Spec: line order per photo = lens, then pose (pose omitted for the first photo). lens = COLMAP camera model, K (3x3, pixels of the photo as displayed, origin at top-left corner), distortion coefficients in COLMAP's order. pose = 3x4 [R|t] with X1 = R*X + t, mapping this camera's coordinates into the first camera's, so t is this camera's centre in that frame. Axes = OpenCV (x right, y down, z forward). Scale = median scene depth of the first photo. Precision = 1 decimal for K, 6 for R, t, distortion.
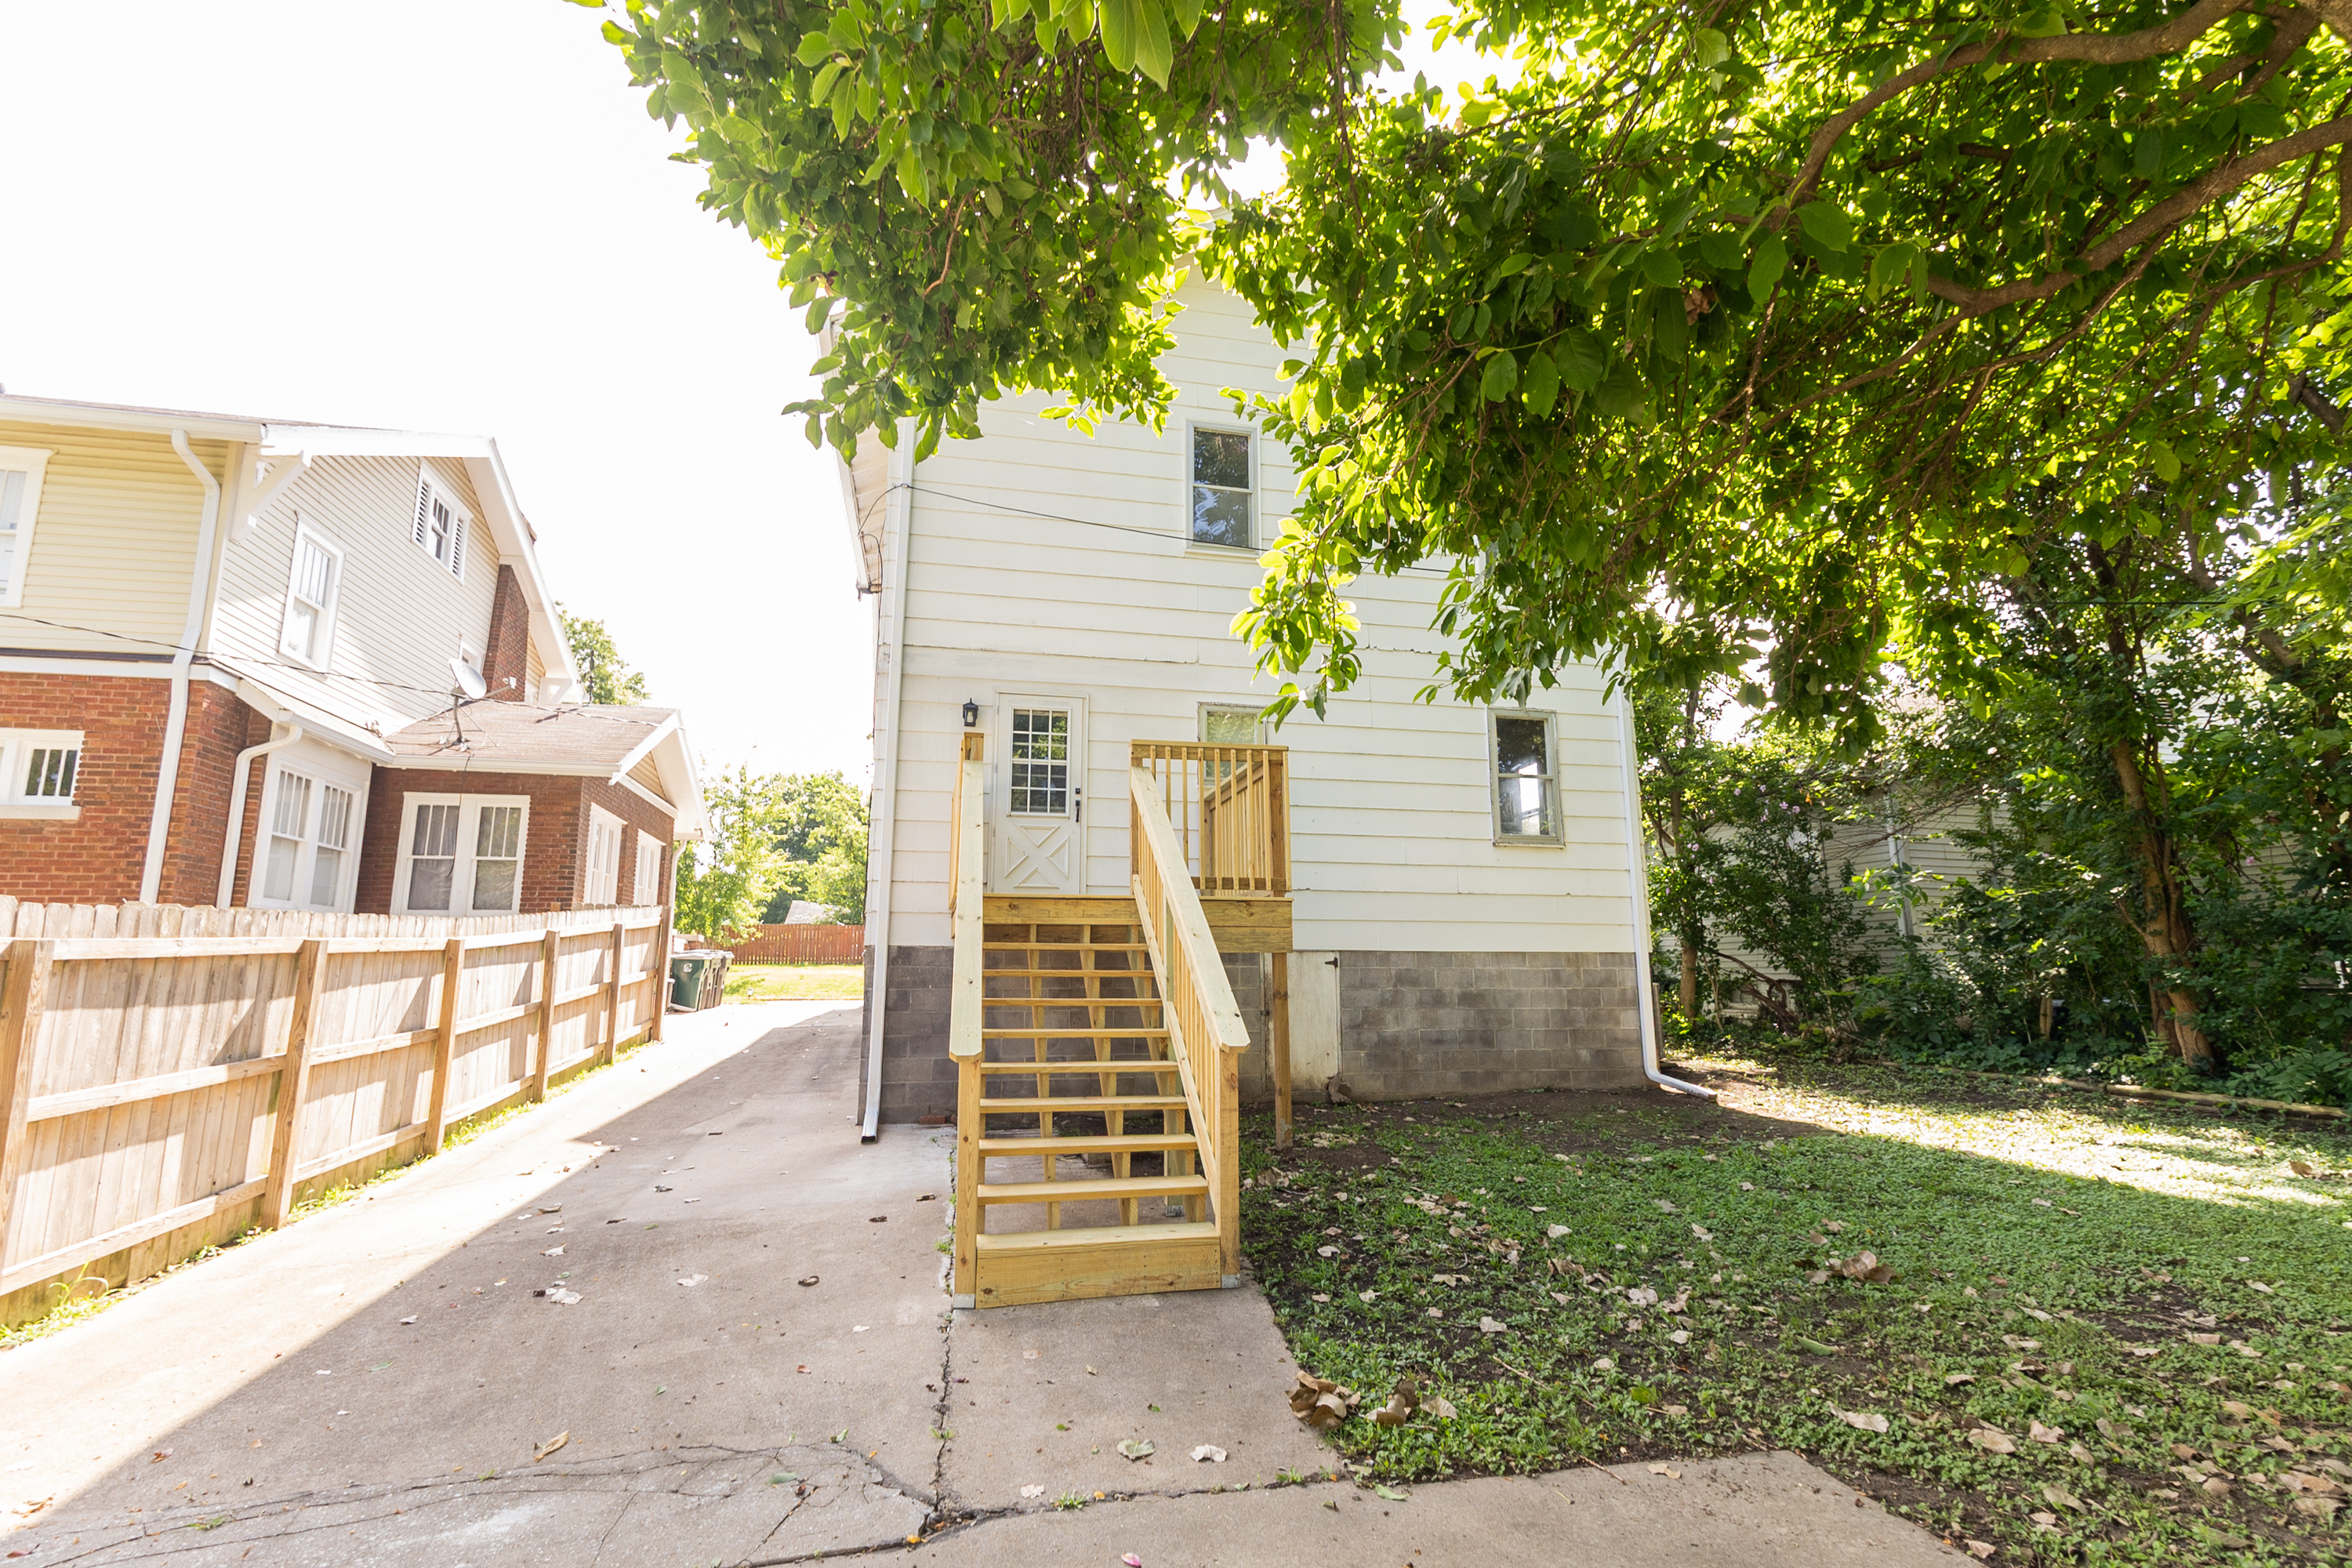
lens RADIAL K [[1087.9, 0, 1176.0], [0, 1087.9, 784.0], [0, 0, 1]] dist [0.015024, -0.001095]
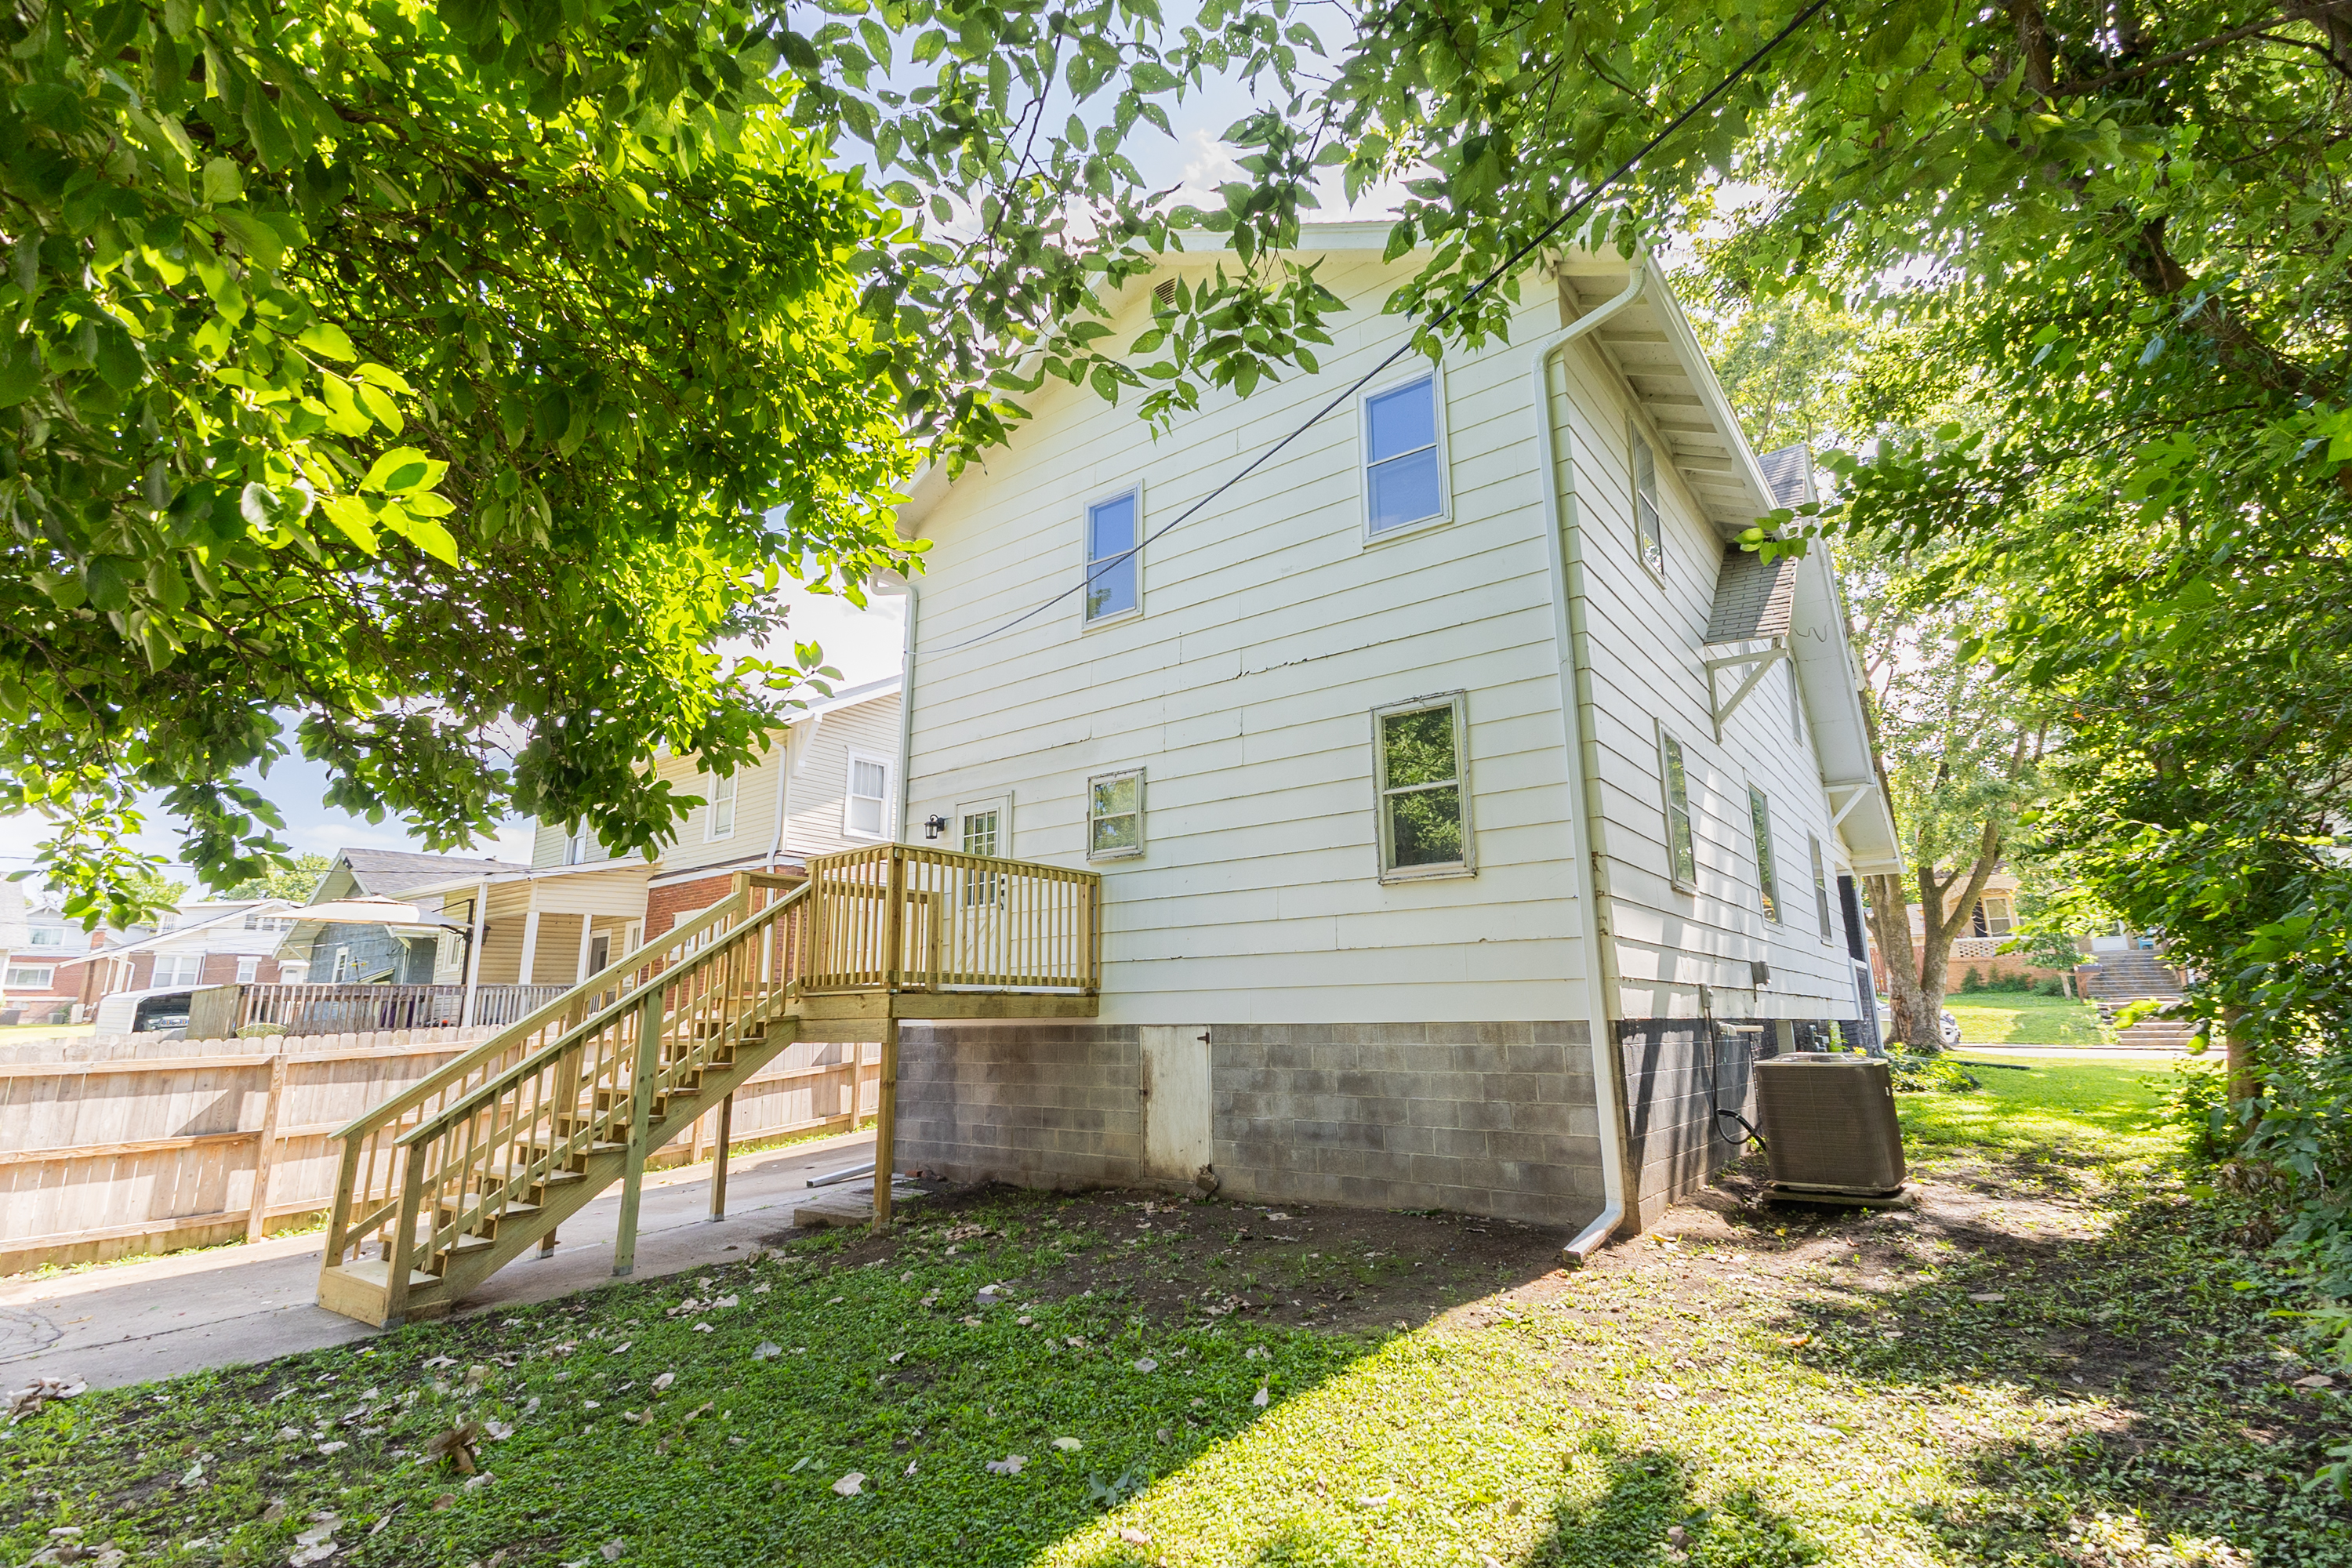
lens RADIAL K [[1087.9, 0, 1176.0], [0, 1087.9, 784.0], [0, 0, 1]] dist [0.015024, -0.001095]
pose [[0.630384, -0.171423, -0.757119, 0.857713], [0.154632, 0.983497, -0.093931, 0.039131], [0.760727, -0.057862, 0.646488, 0.419783]]
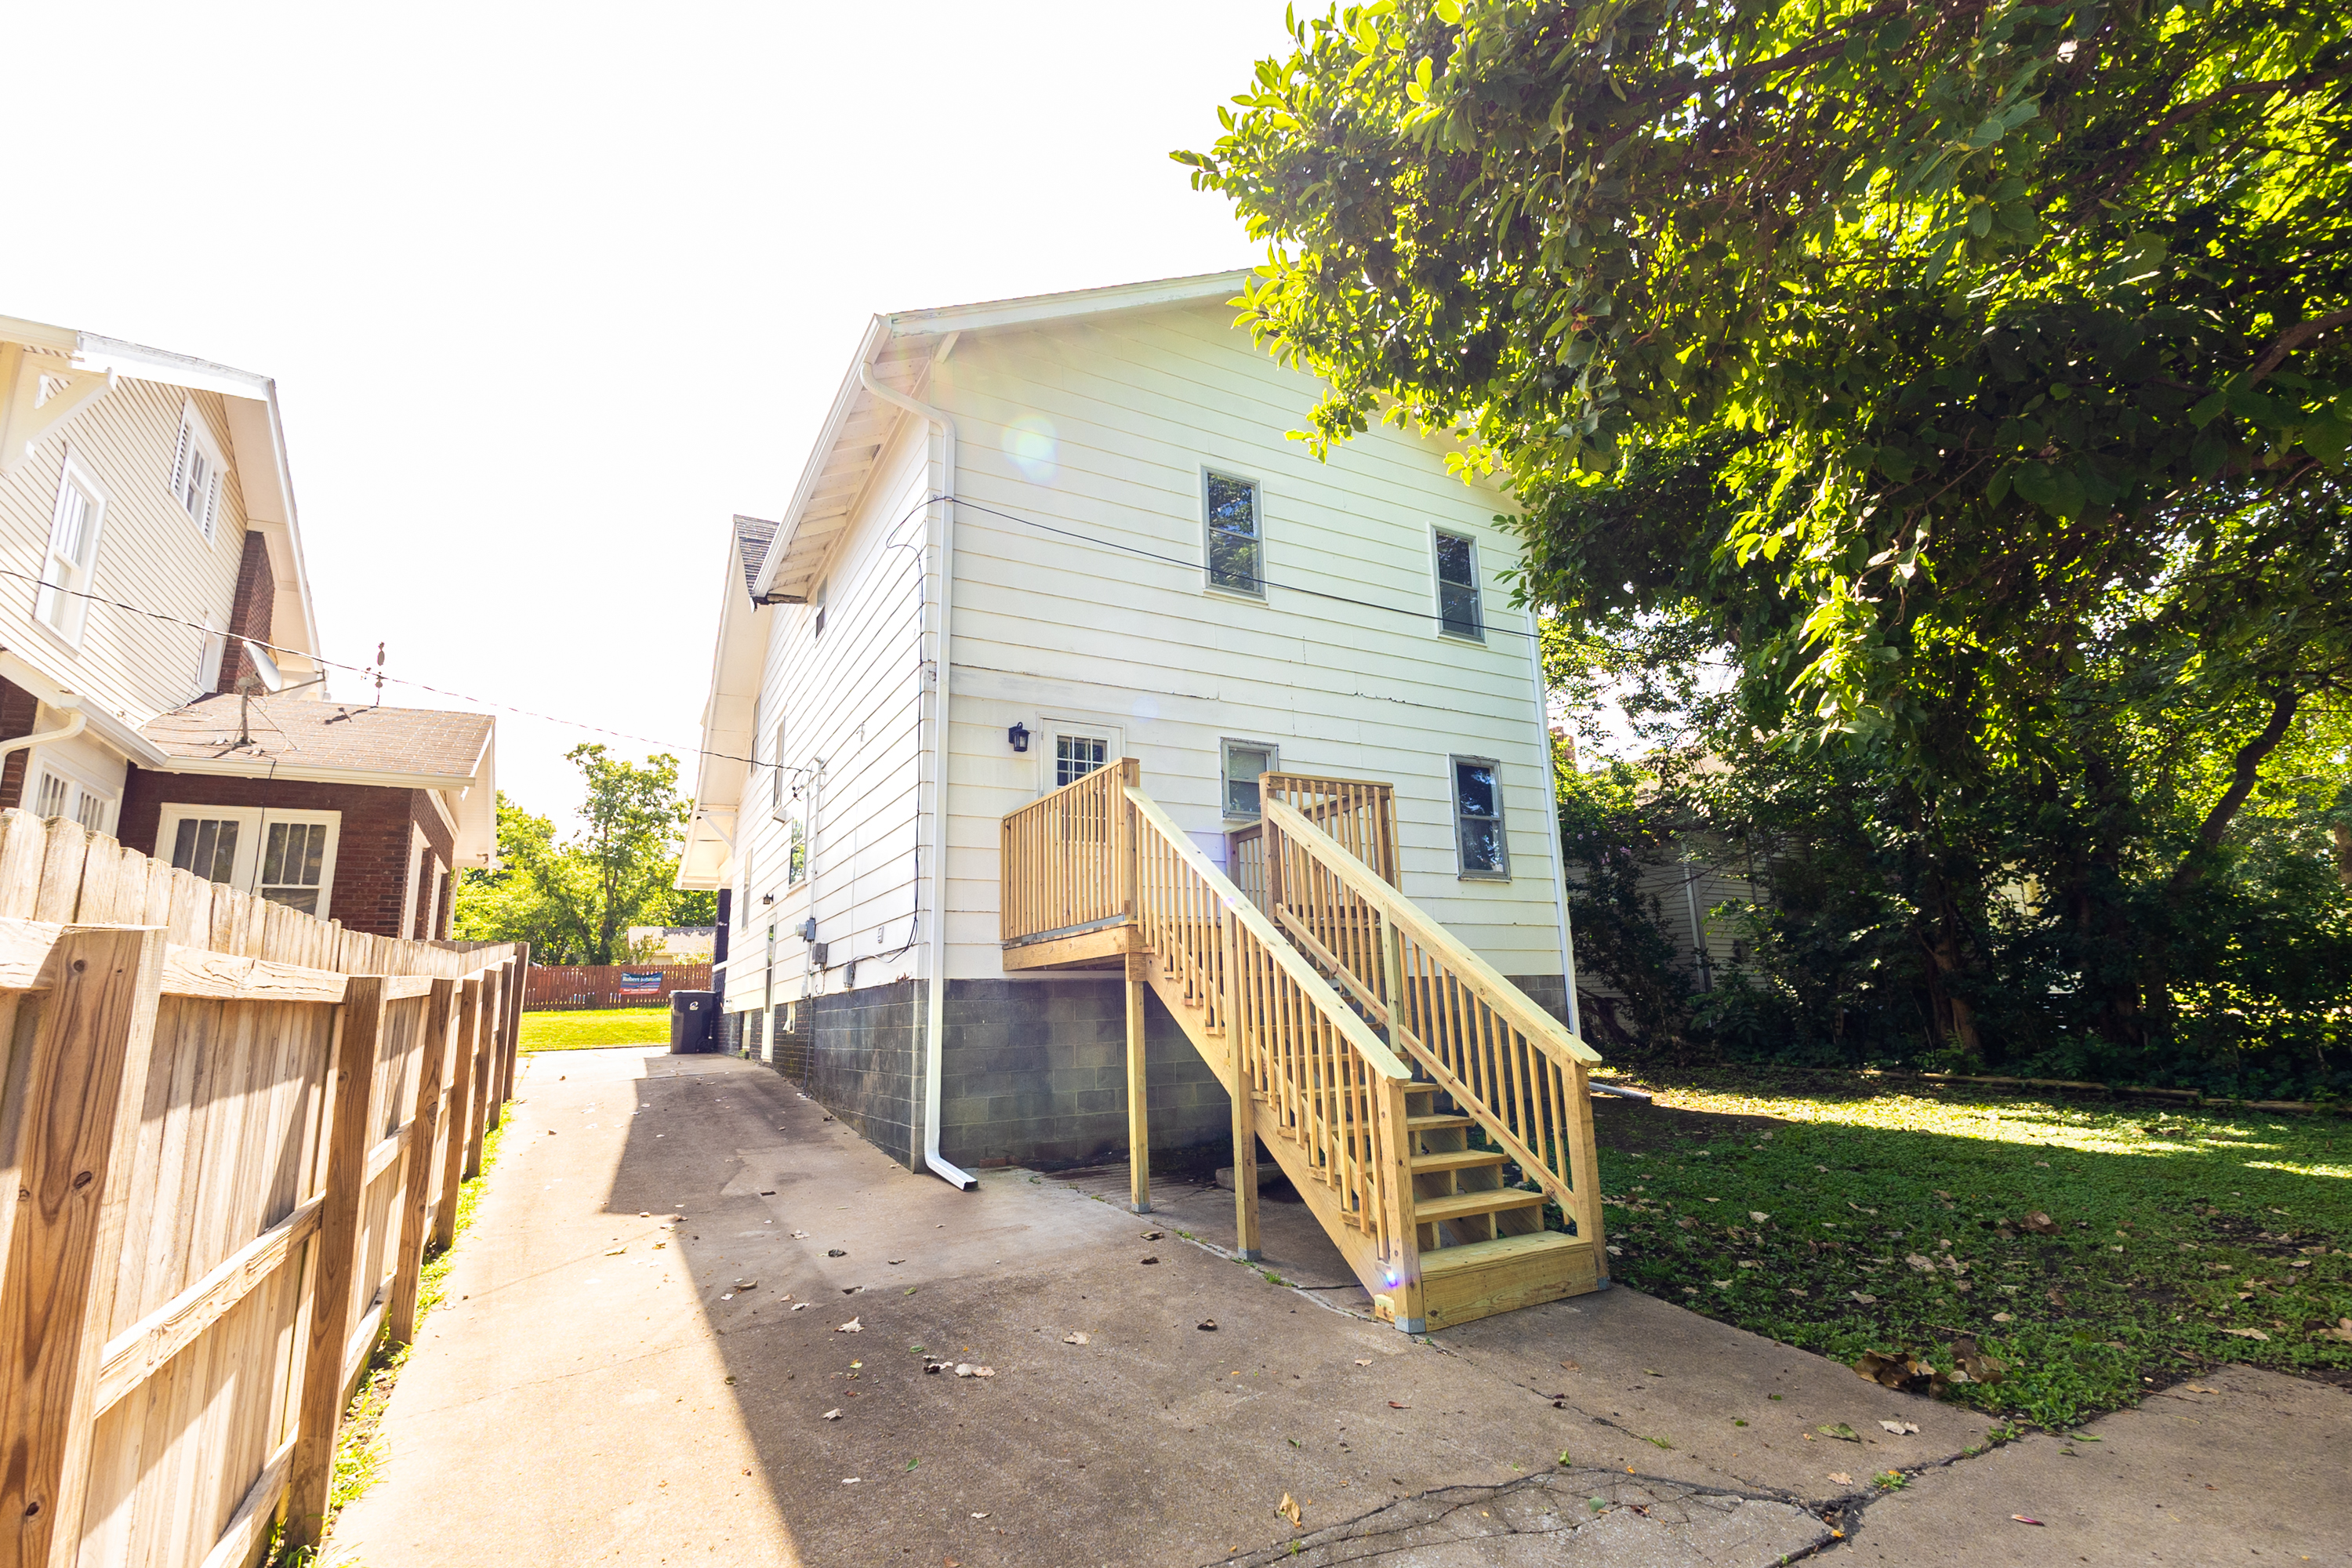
lens RADIAL K [[1063.2, 0, 1177.4], [0, 1063.2, 798.8], [0, 0, 1]] dist [0.029817, -0.013180]
pose [[0.960155, 0.029374, 0.277921, -0.304040], [-0.023701, 0.999437, -0.023752, 0.008051], [-0.278462, 0.016218, 0.960310, 0.047352]]
